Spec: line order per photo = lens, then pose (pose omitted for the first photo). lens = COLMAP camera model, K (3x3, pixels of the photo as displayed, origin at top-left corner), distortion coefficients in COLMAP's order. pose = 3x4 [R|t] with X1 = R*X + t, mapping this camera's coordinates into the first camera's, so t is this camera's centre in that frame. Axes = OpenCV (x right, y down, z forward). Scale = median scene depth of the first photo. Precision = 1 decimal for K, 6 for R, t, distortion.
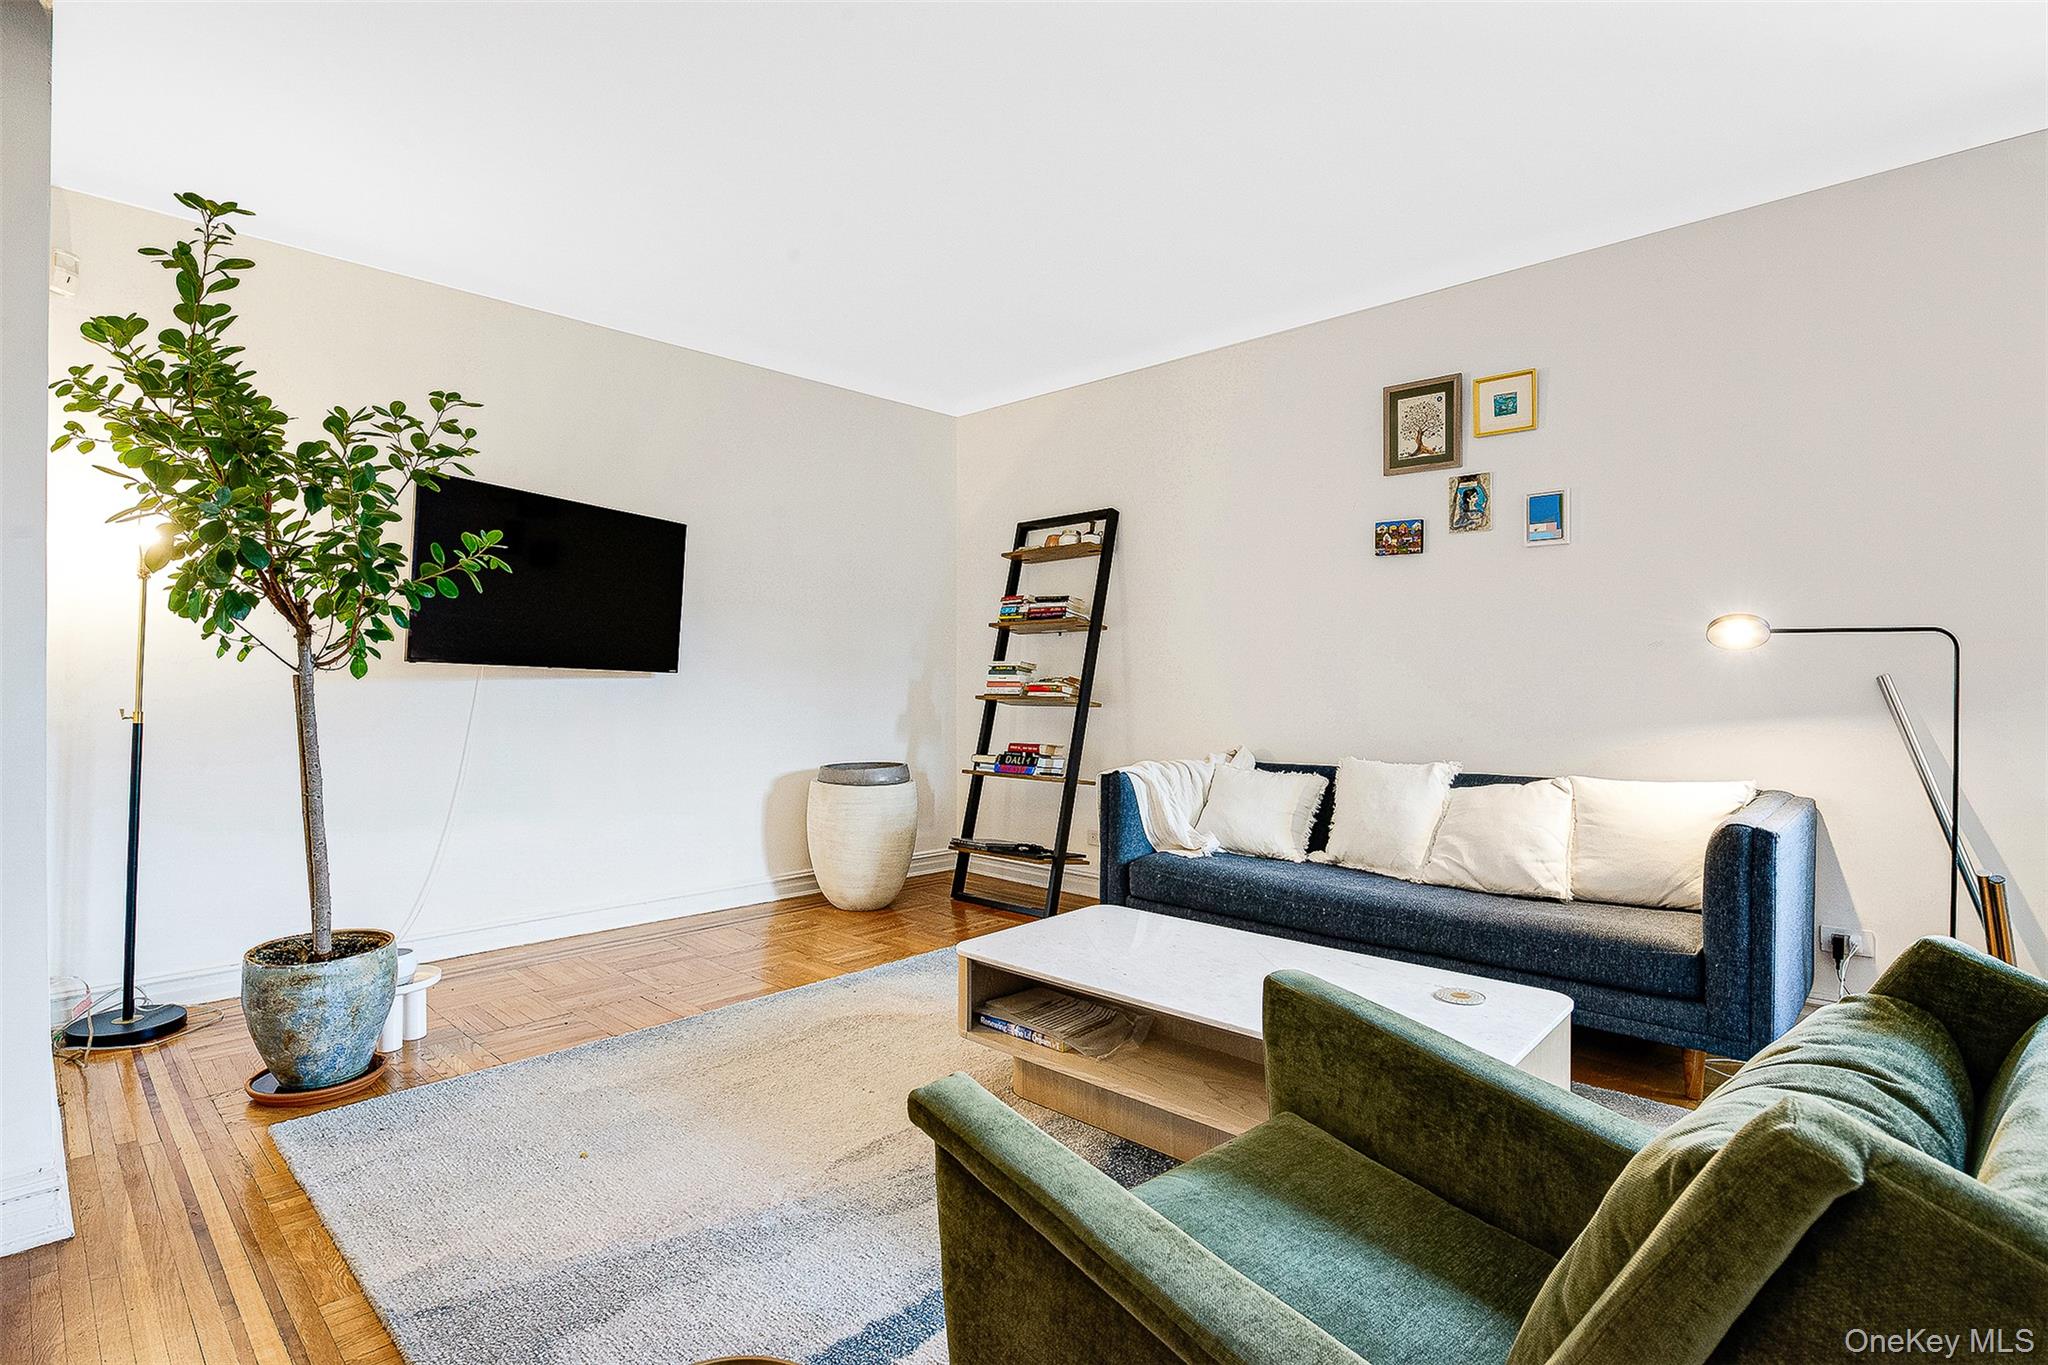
lens RADIAL K [[962.4, 0, 1024.0], [0, 962.4, 682.5], [0, 0, 1]] dist [0.000641, 0.000026]
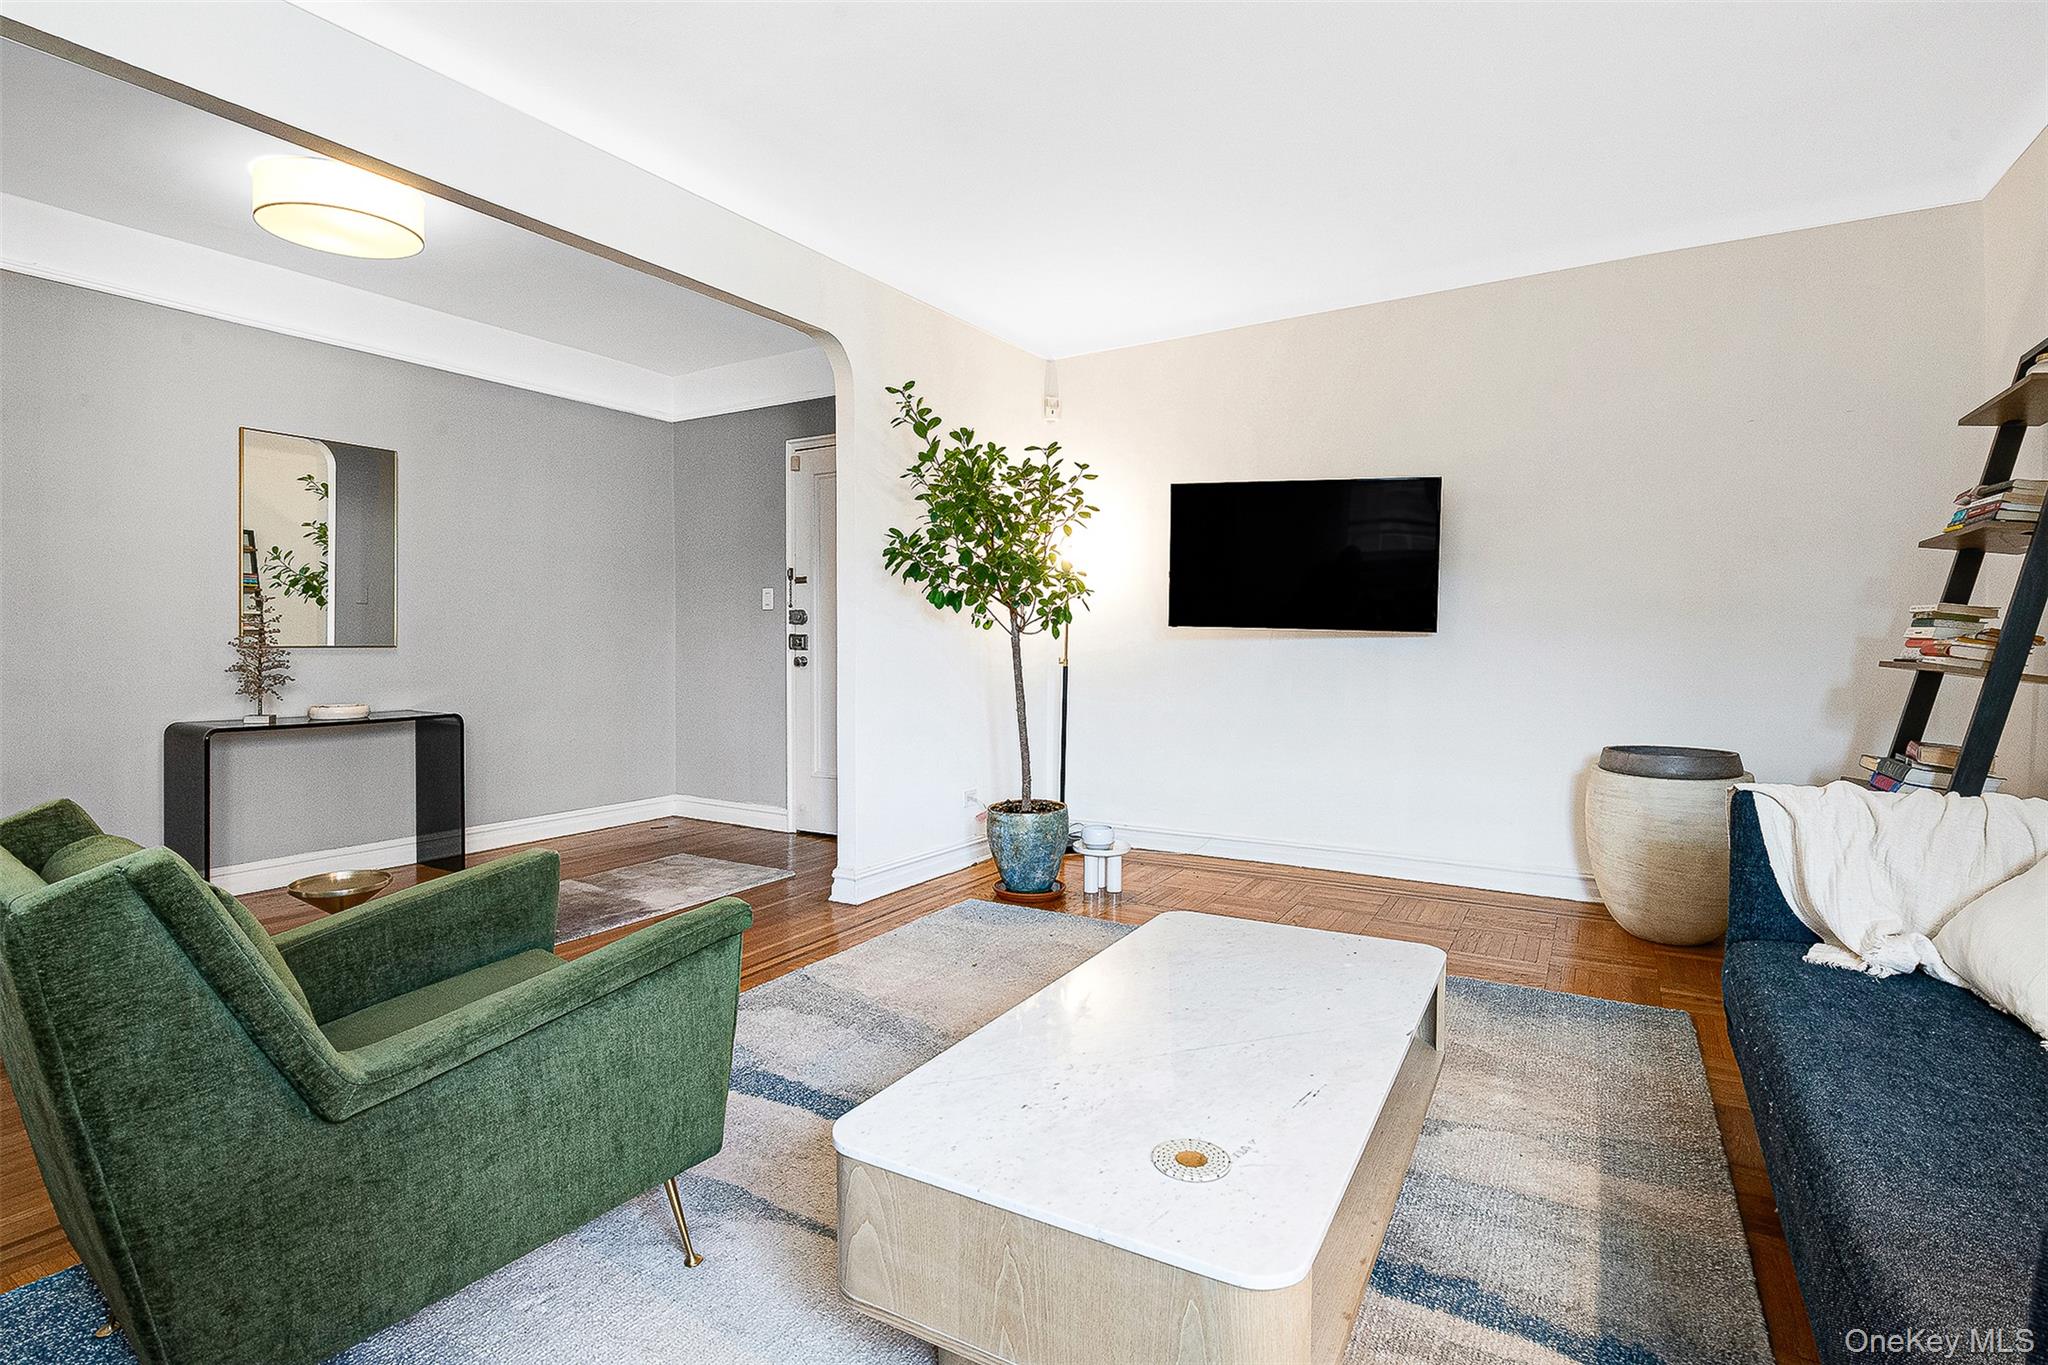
lens RADIAL K [[981.0, 0, 1022.3], [0, 981.0, 645.1], [0, 0, 1]] dist [0.000748, 0.000025]
pose [[0.212977, 0.004032, -0.977049, 0.759448], [0.006848, 0.999961, 0.005619, -0.005594], [0.977033, -0.007887, 0.212941, 0.555967]]
